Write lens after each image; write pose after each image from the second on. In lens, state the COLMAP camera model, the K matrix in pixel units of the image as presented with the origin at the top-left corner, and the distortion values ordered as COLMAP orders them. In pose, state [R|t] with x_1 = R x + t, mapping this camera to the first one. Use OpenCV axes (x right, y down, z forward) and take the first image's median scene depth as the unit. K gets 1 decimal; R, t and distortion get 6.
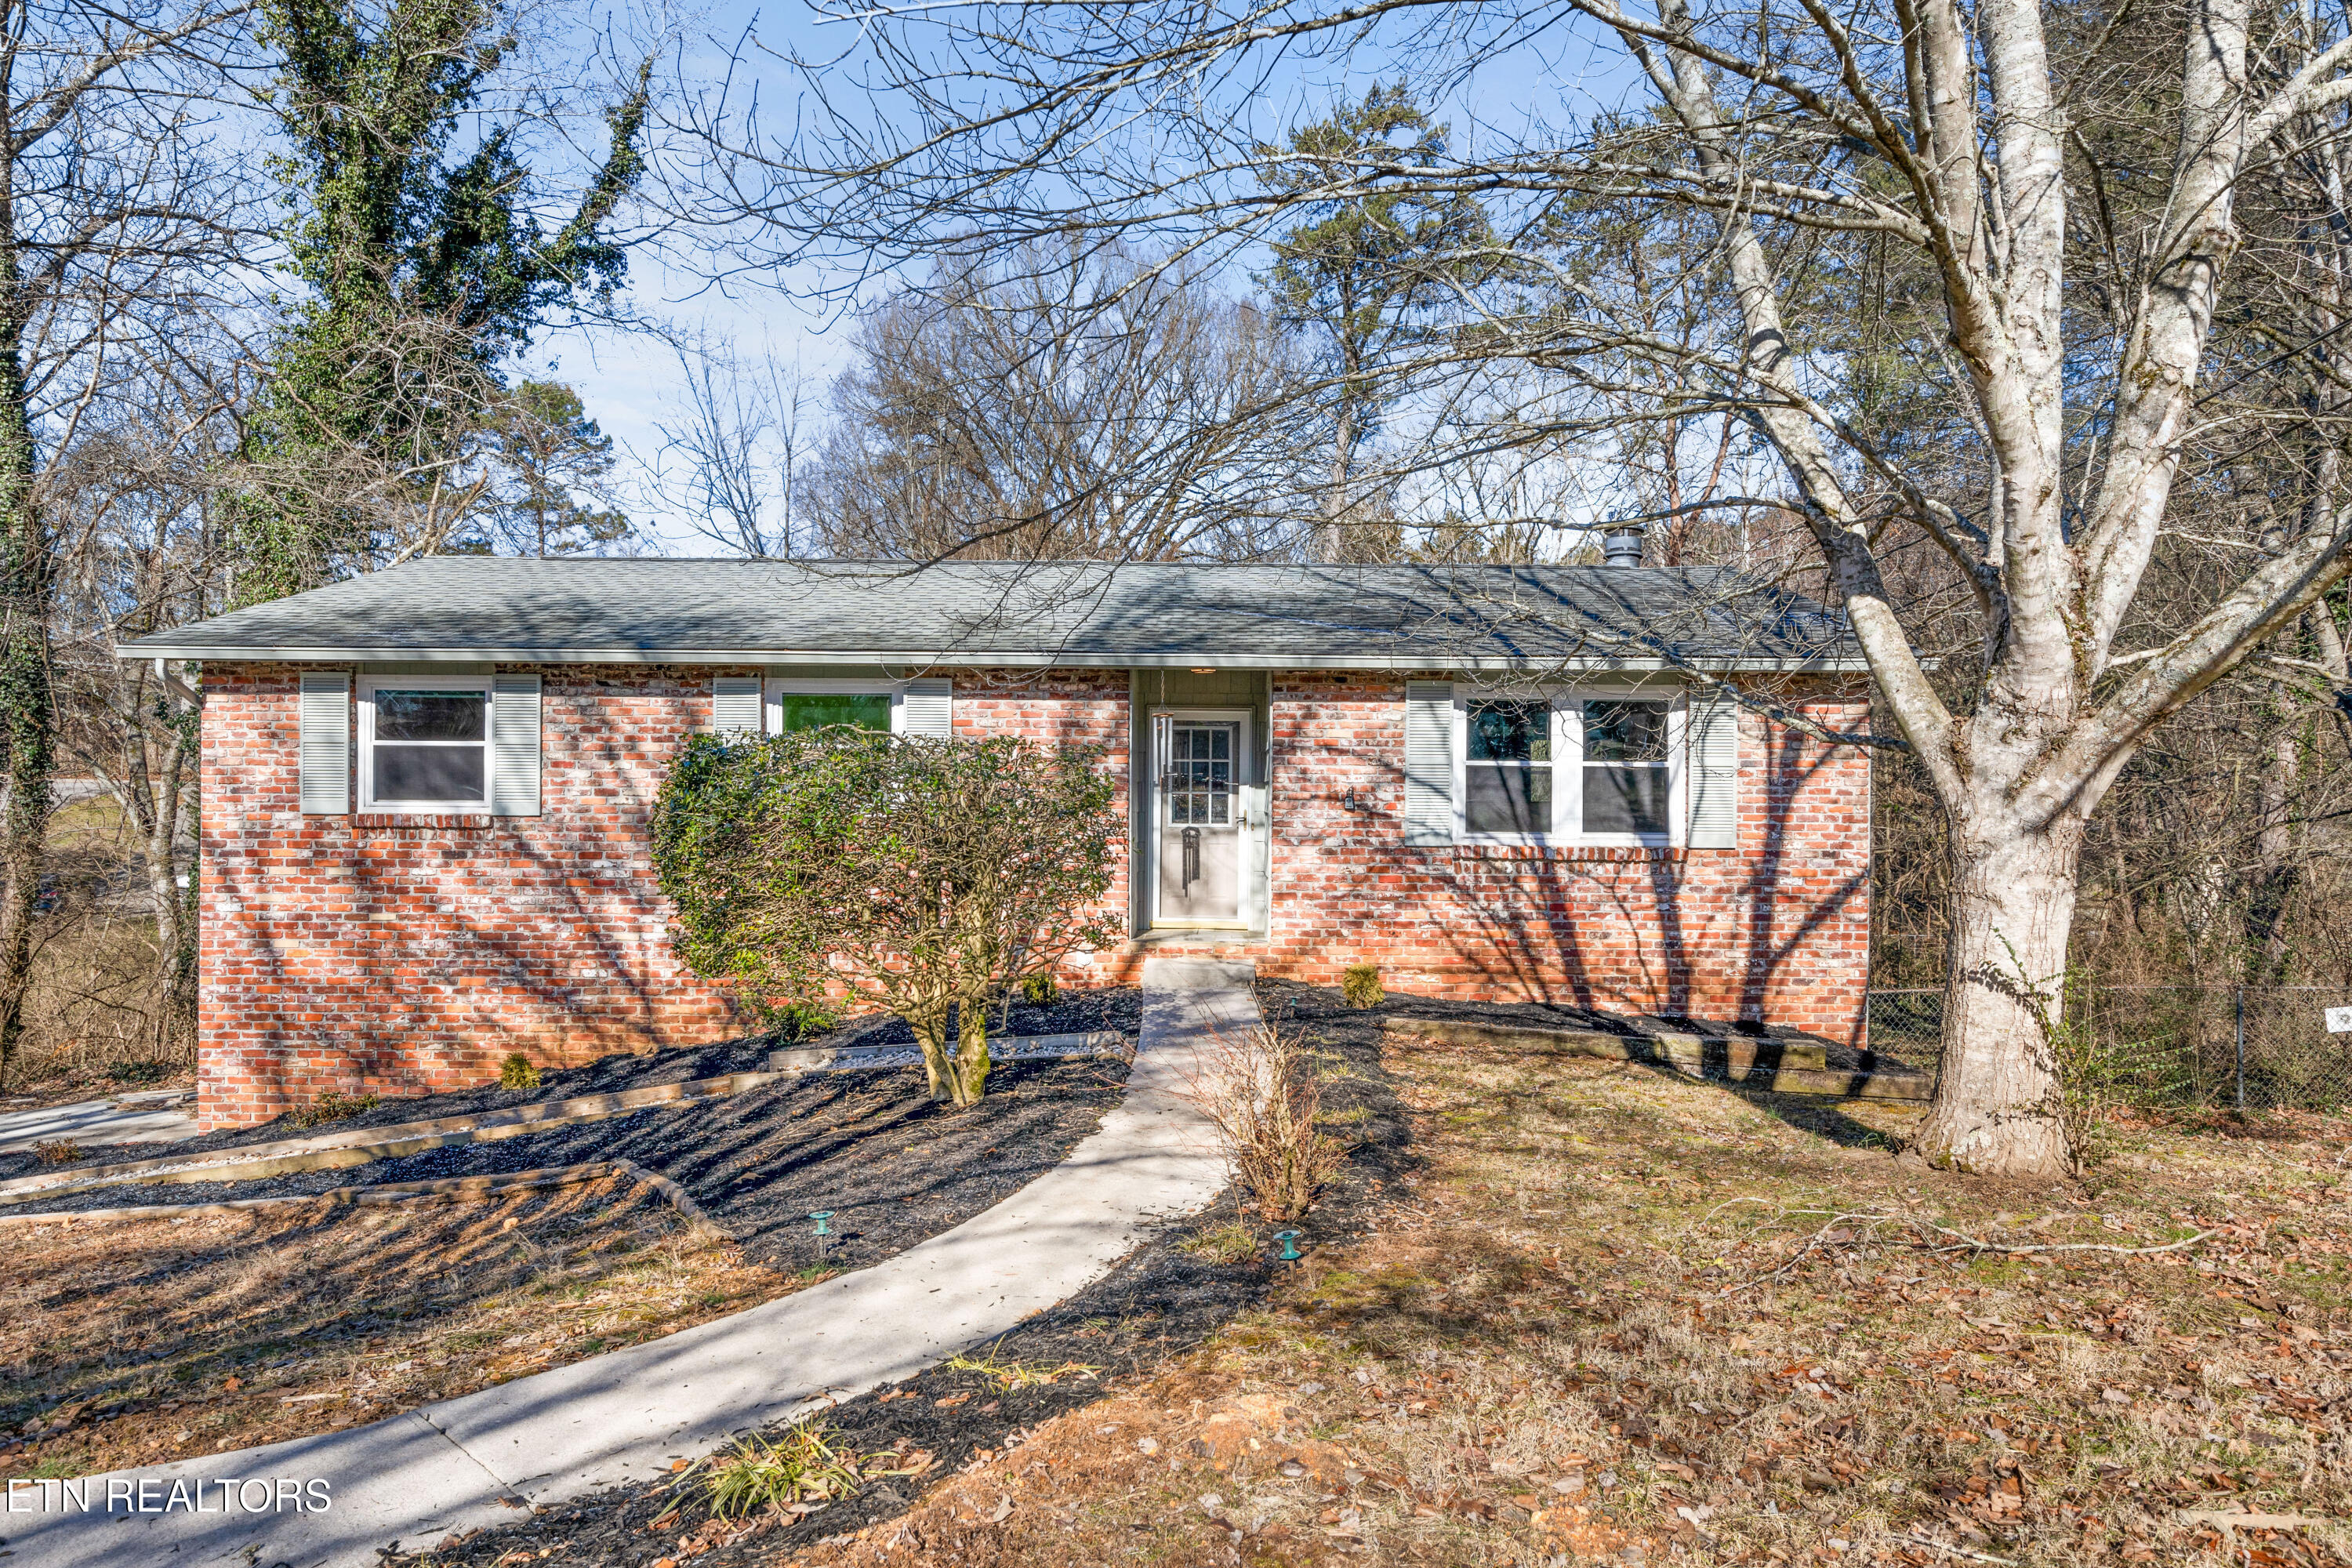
lens RADIAL K [[1359.3, 0, 1176.0], [0, 1359.3, 784.0], [0, 0, 1]] dist [0.000717, 0.000700]
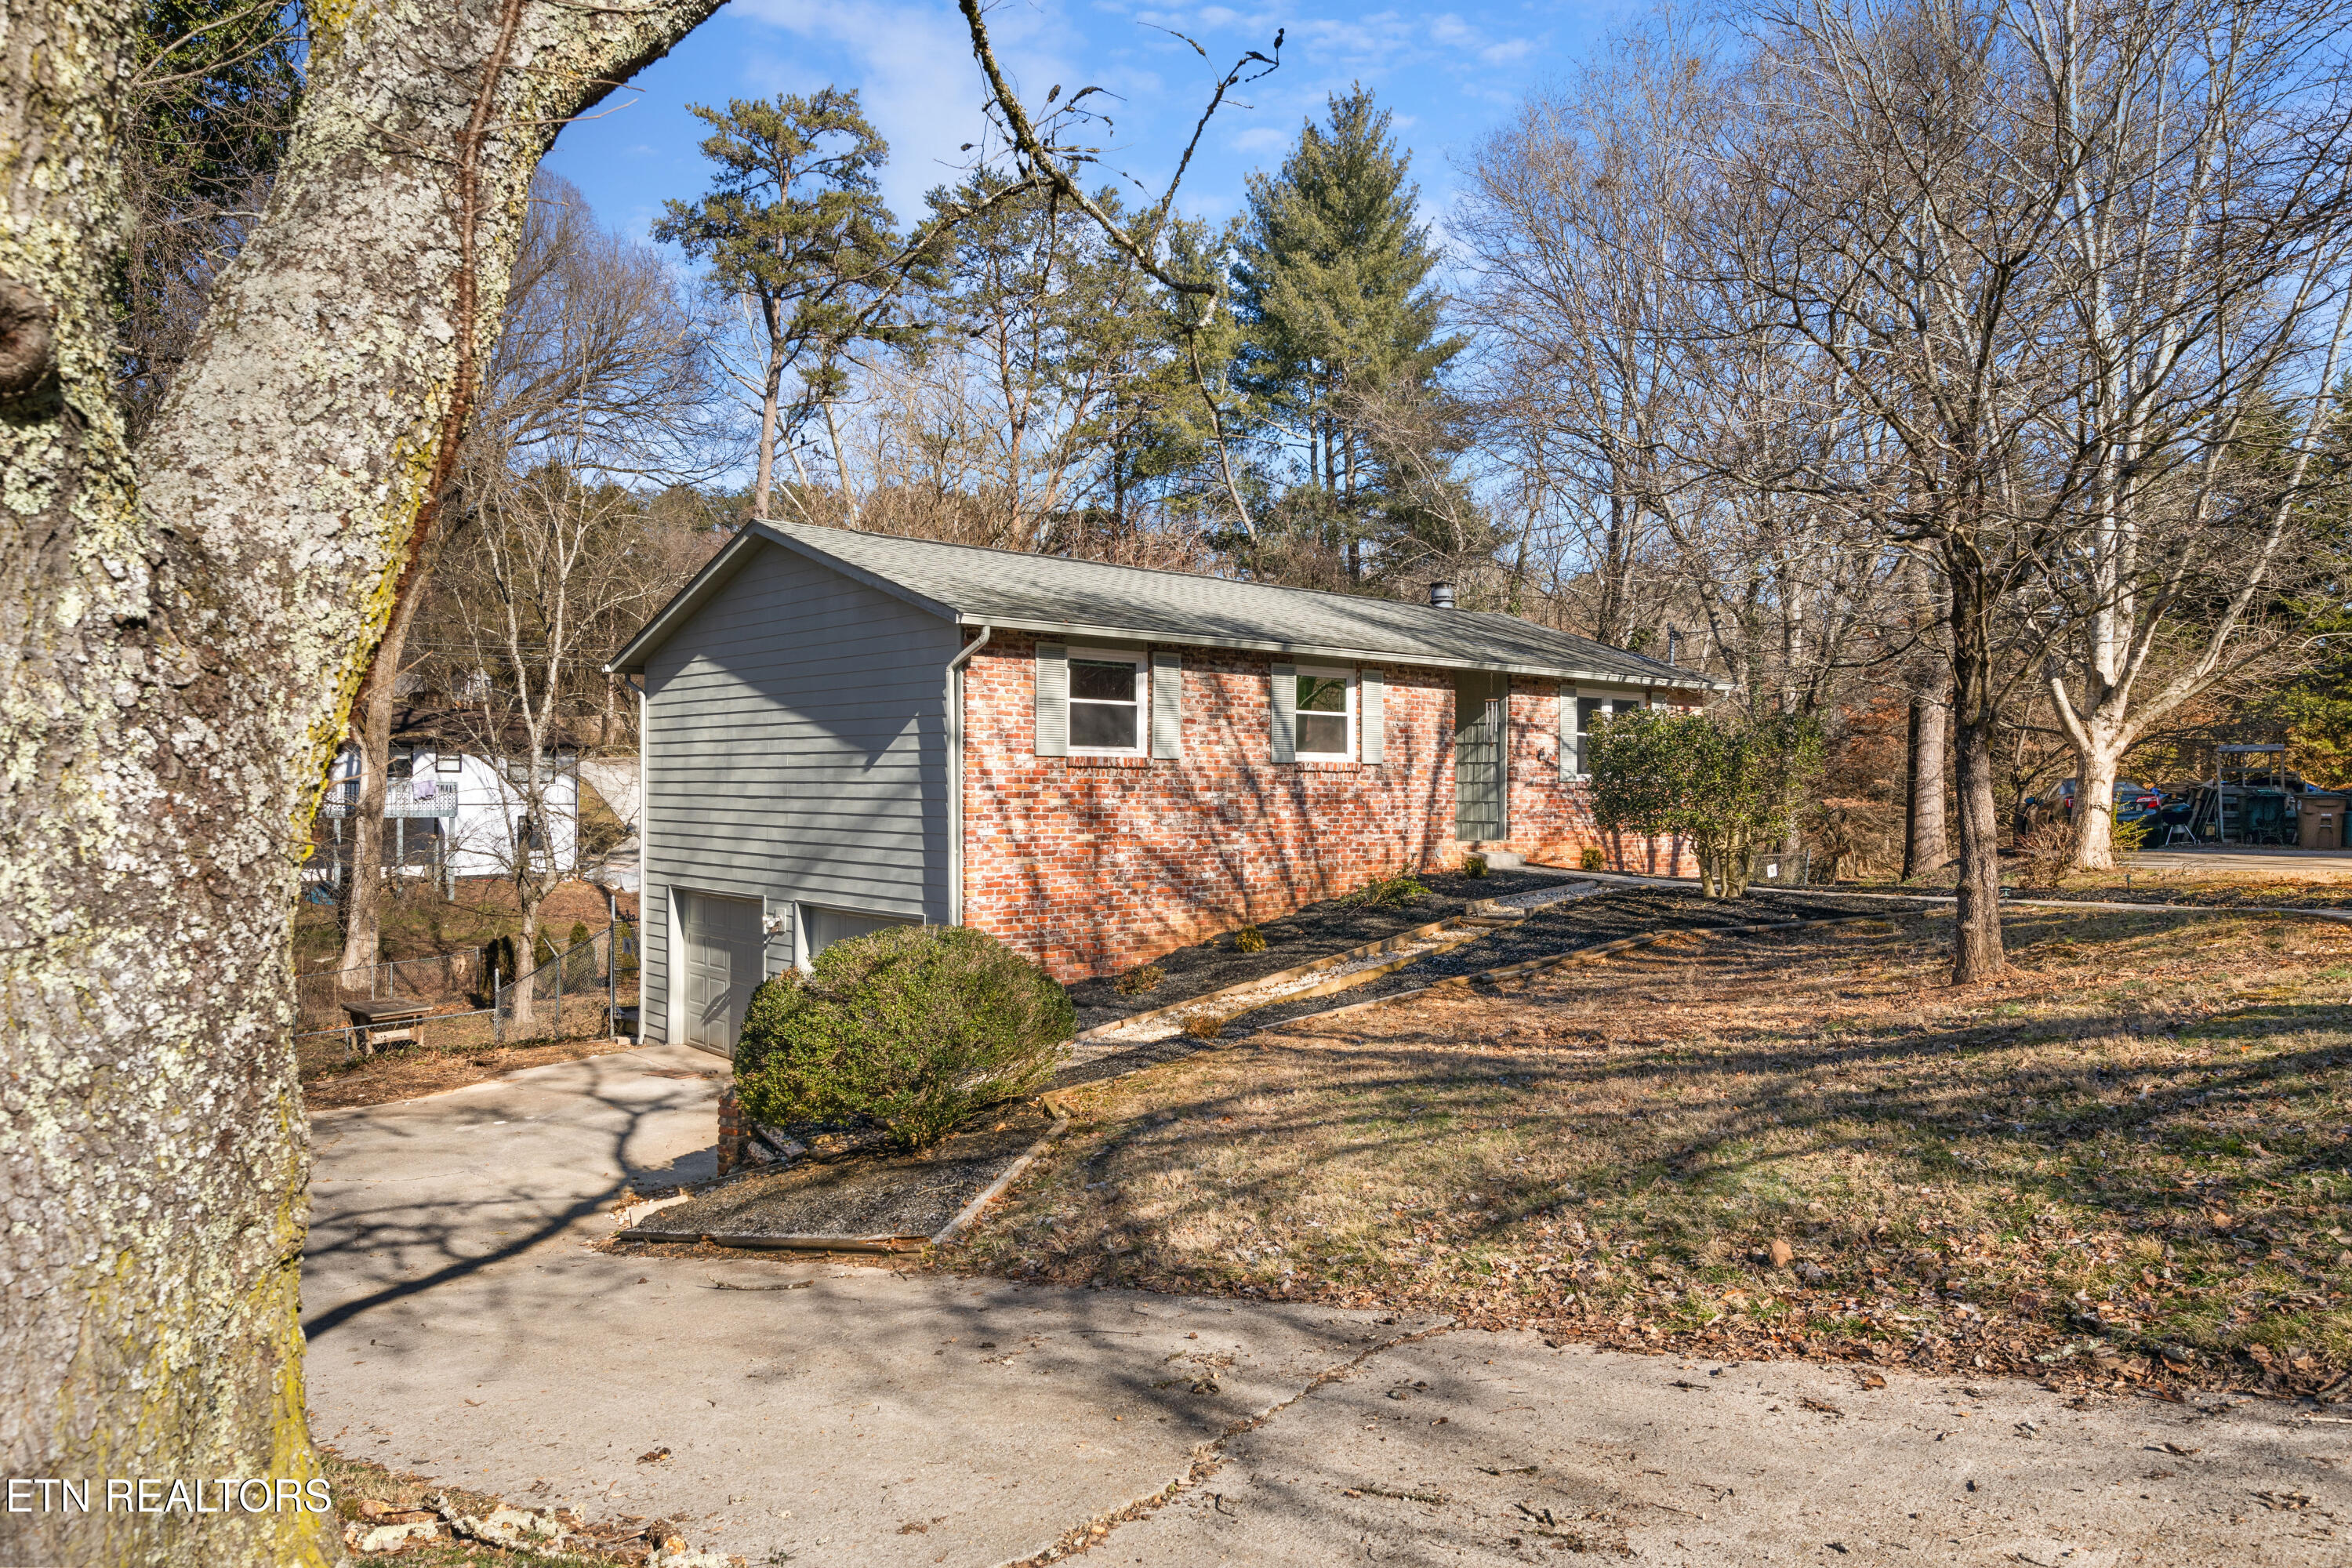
lens RADIAL K [[1332.6, 0, 1176.0], [0, 1332.6, 784.0], [0, 0, 1]] dist [-0.001621, -0.000298]
pose [[0.781879, -0.006551, 0.623395, -1.274927], [-0.005141, 0.999843, 0.016954, 0.023388], [-0.623408, -0.016461, 0.781723, 0.000994]]
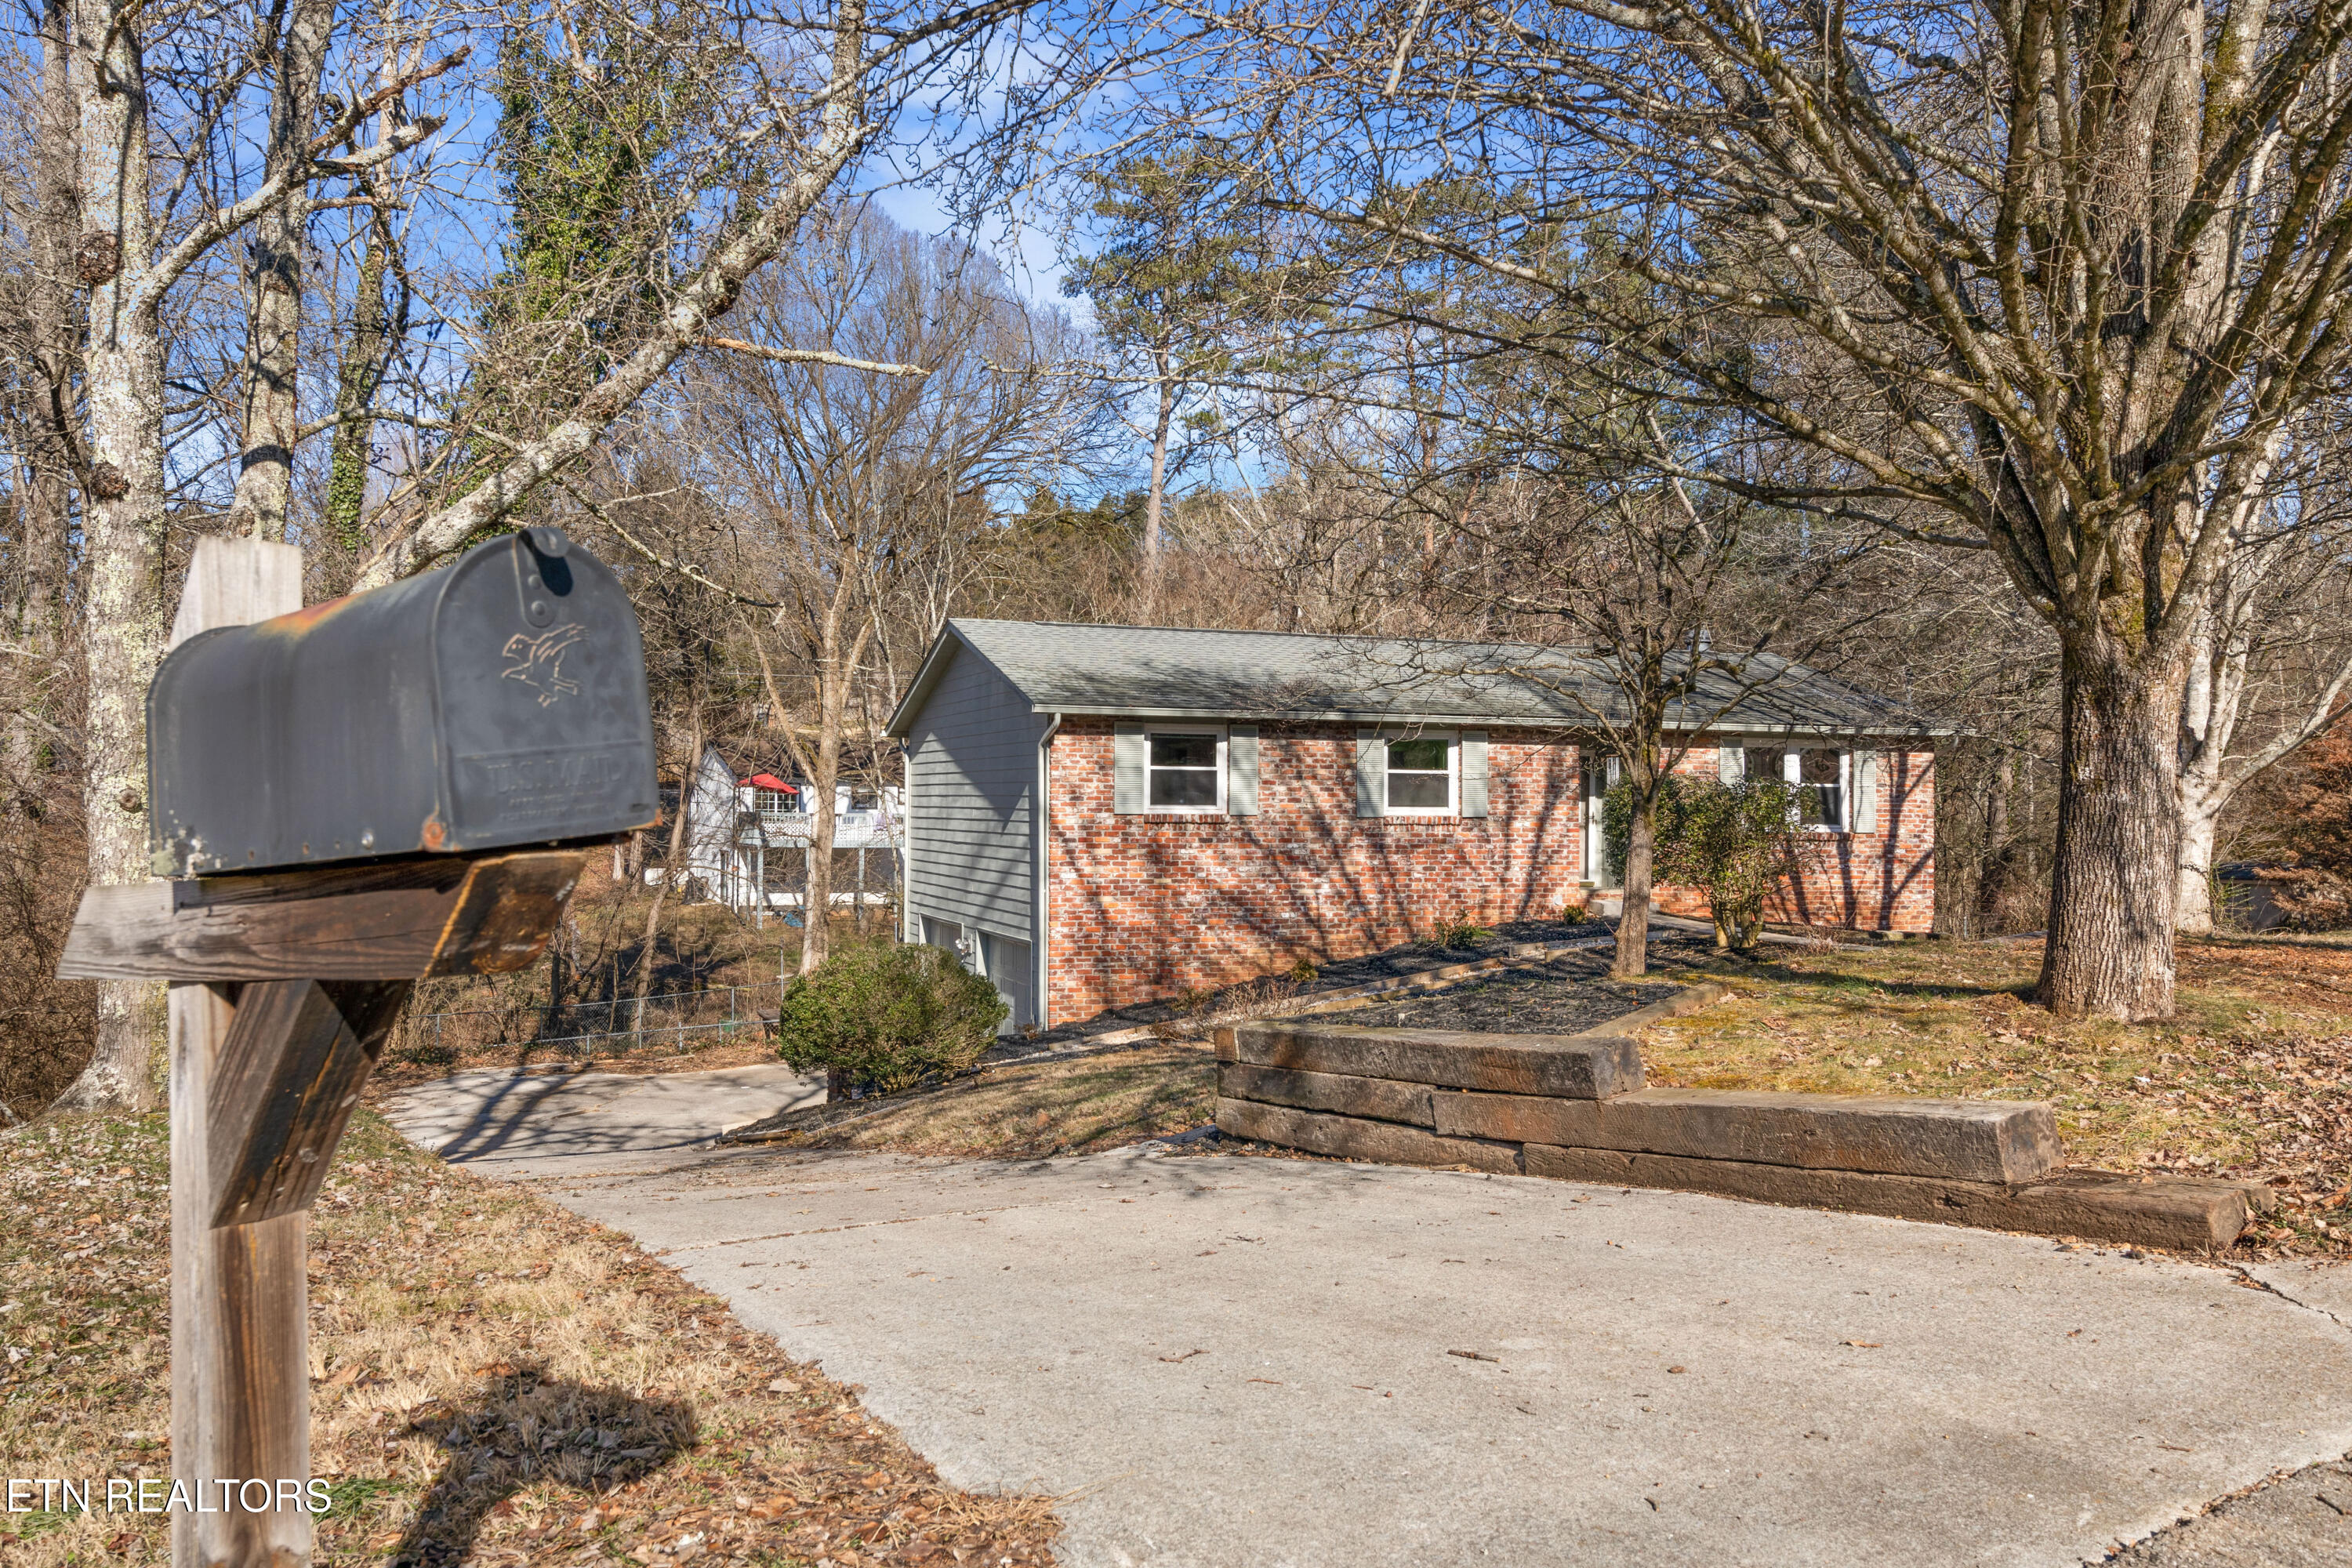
lens RADIAL K [[1560.4, 0, 1176.0], [0, 1560.4, 784.0], [0, 0, 1]] dist [0.000517, -0.000127]
pose [[0.954390, 0.005148, 0.298520, -1.091877], [-0.004894, 0.999987, -0.001597, -0.009250], [-0.298524, 0.000063, 0.954402, -0.682647]]
